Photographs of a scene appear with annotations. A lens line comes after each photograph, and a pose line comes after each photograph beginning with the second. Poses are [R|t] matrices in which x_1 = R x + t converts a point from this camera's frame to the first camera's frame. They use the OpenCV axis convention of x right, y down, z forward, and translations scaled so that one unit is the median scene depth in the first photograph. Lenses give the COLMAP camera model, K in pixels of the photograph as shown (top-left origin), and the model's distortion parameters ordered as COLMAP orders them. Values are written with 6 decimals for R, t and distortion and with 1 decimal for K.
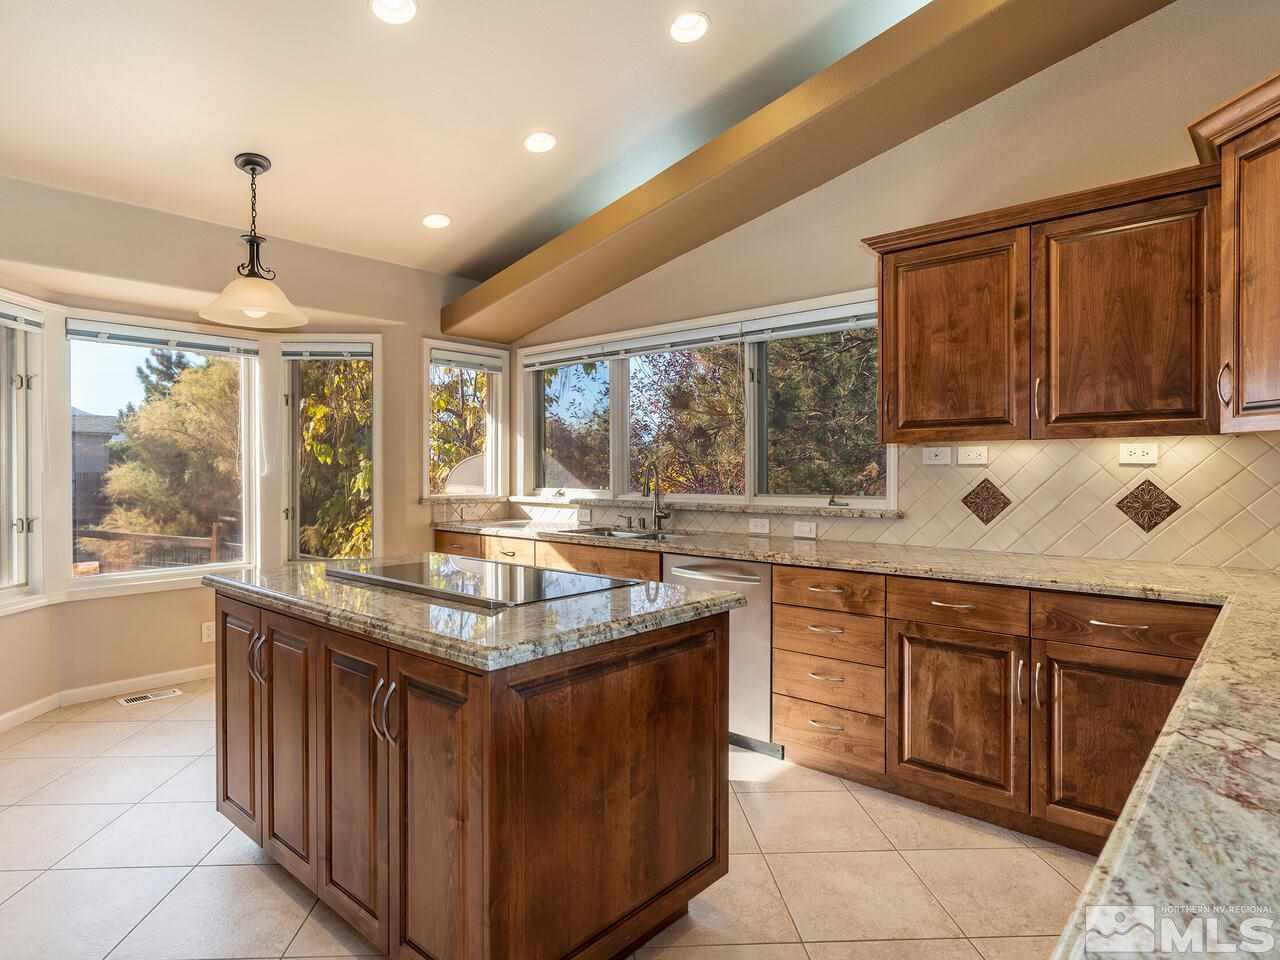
lens RADIAL K [[736.9, 0, 612.0], [0, 736.9, 469.3], [0, 0, 1]] dist [-0.047021, 0.040745]
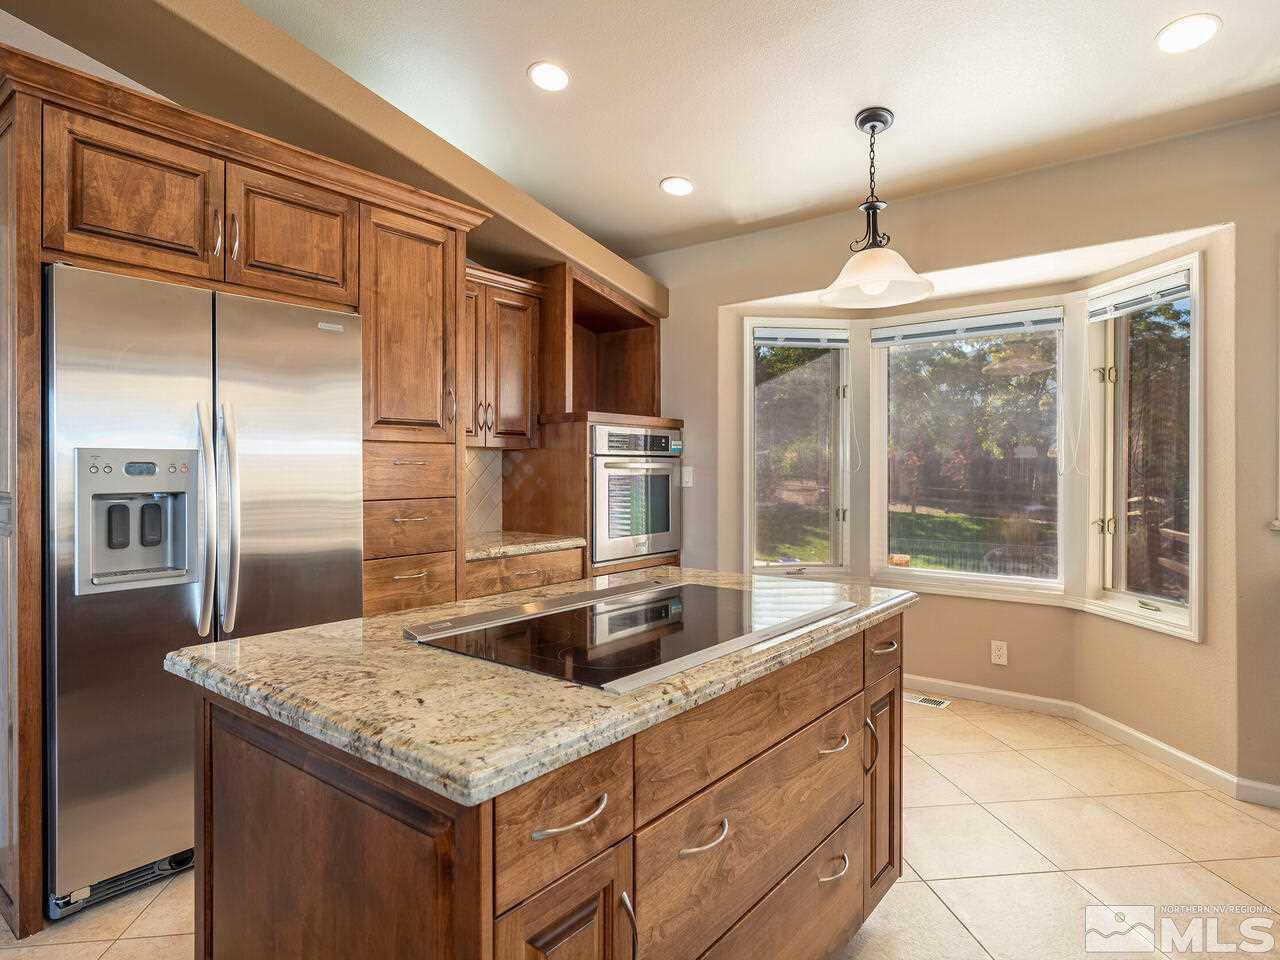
lens RADIAL K [[736.9, 0, 612.0], [0, 736.9, 469.3], [0, 0, 1]] dist [-0.047021, 0.040745]
pose [[0.064682, 0.000867, -0.997906, 0.356131], [-0.001663, 0.999998, 0.000761, -0.000529], [0.997905, 0.001610, 0.064684, 0.633853]]
